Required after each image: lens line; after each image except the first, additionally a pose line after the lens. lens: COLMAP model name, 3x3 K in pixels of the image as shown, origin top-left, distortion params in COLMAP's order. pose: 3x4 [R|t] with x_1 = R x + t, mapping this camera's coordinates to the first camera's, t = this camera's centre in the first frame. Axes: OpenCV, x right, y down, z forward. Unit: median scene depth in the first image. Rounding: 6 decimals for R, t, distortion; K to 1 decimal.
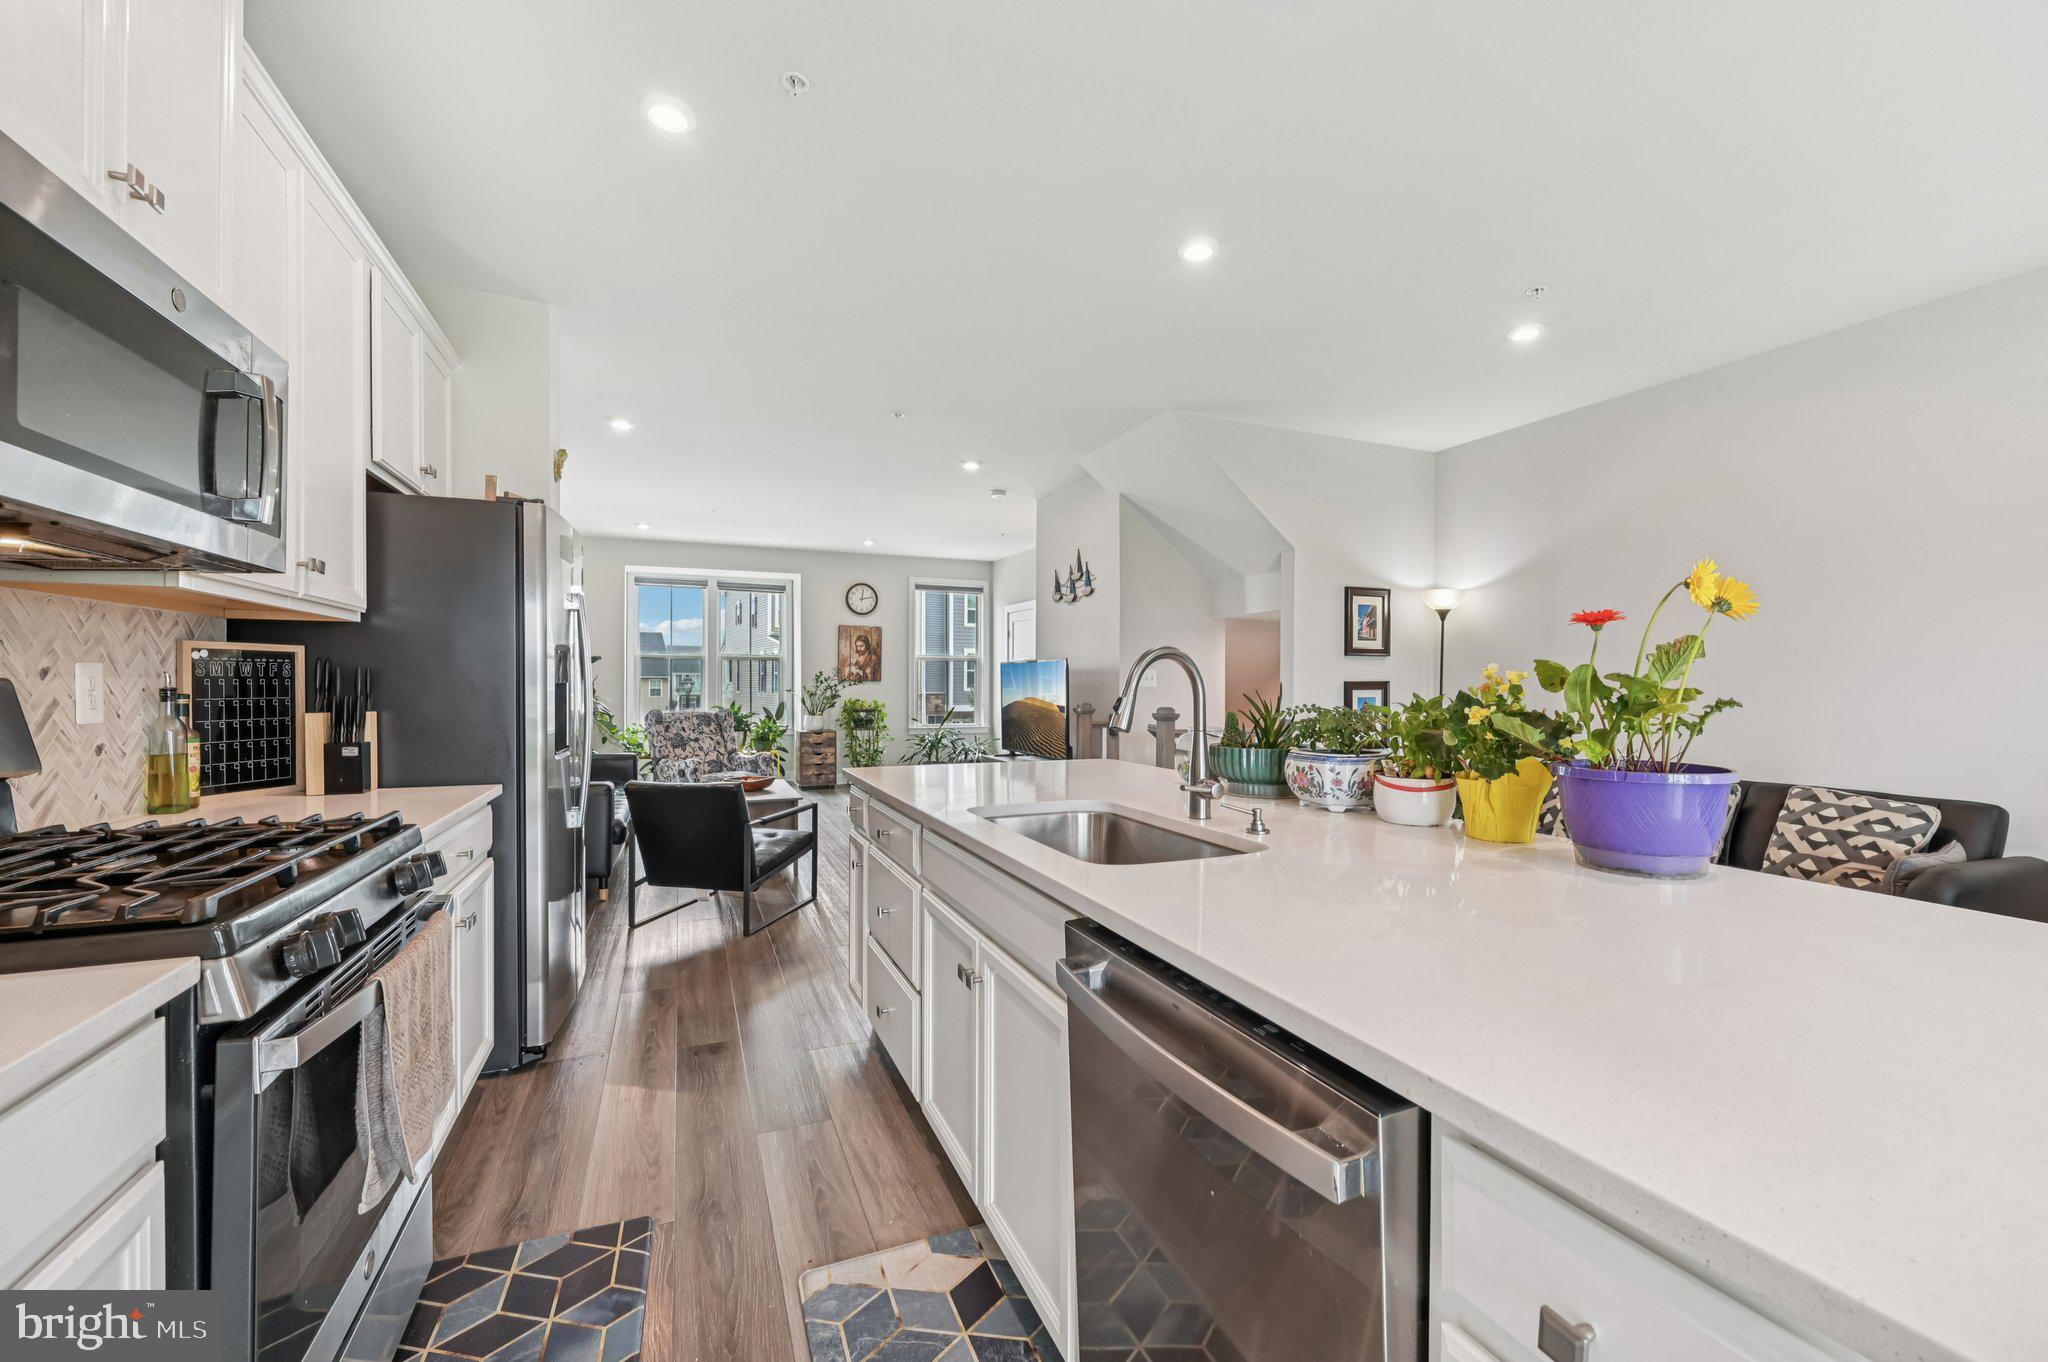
lens RADIAL K [[820.9, 0, 1025.9], [0, 820.9, 685.7], [0, 0, 1]] dist [-0.003274, 0.000884]
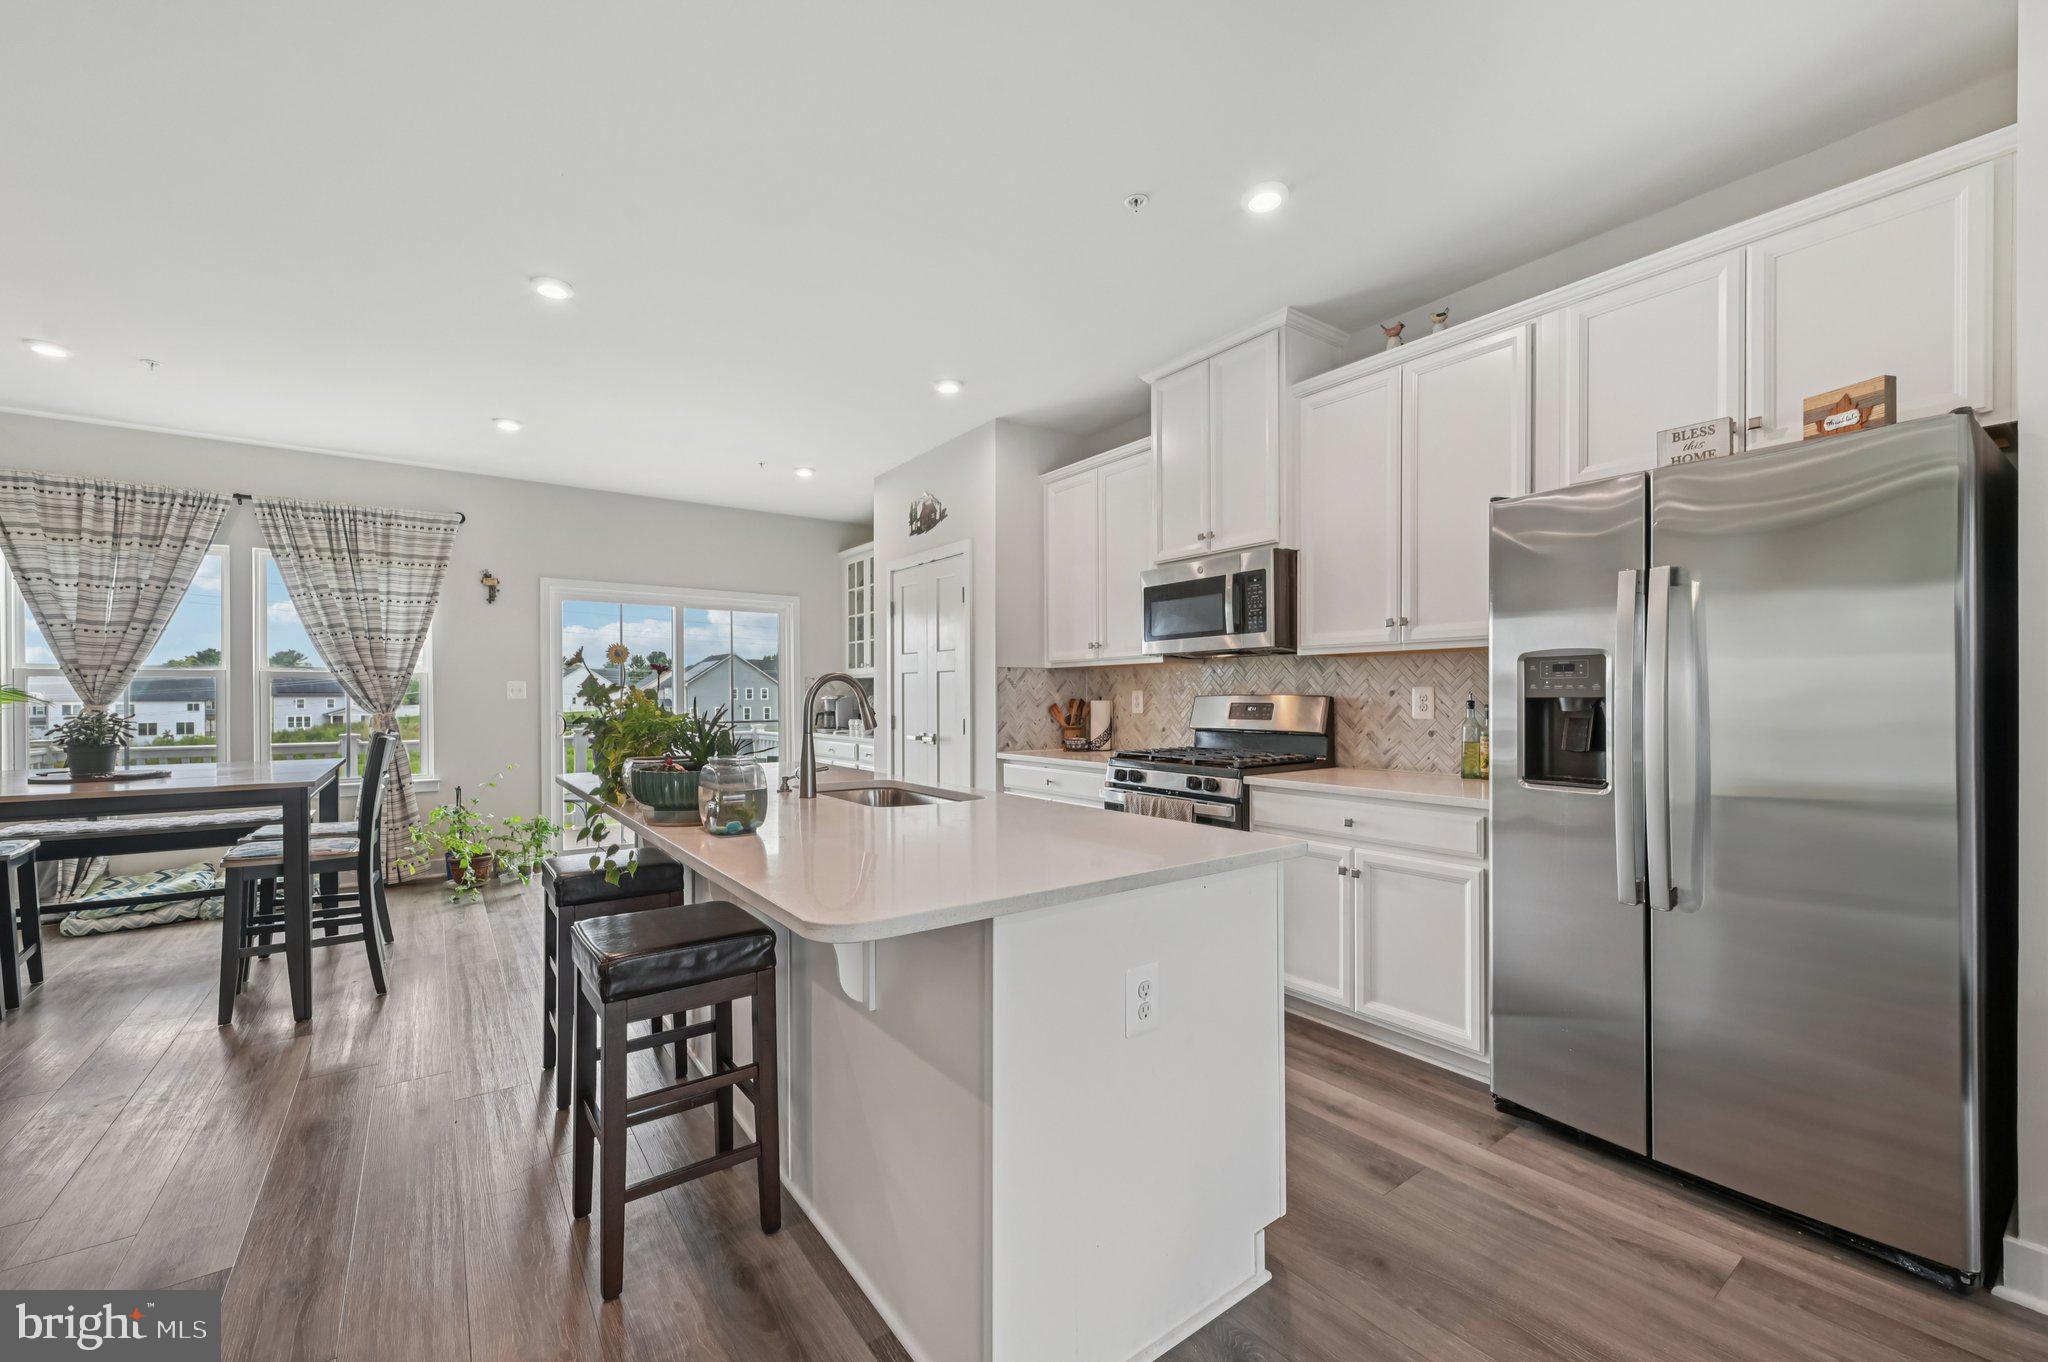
lens RADIAL K [[820.9, 0, 1017.5], [0, 820.9, 695.2], [0, 0, 1]] dist [-0.003274, 0.000884]
pose [[-0.973888, -0.001117, -0.227026, 0.037293], [-0.001109, 0.999999, -0.000162, -0.001330], [0.227026, 0.000094, -0.973889, 0.482927]]
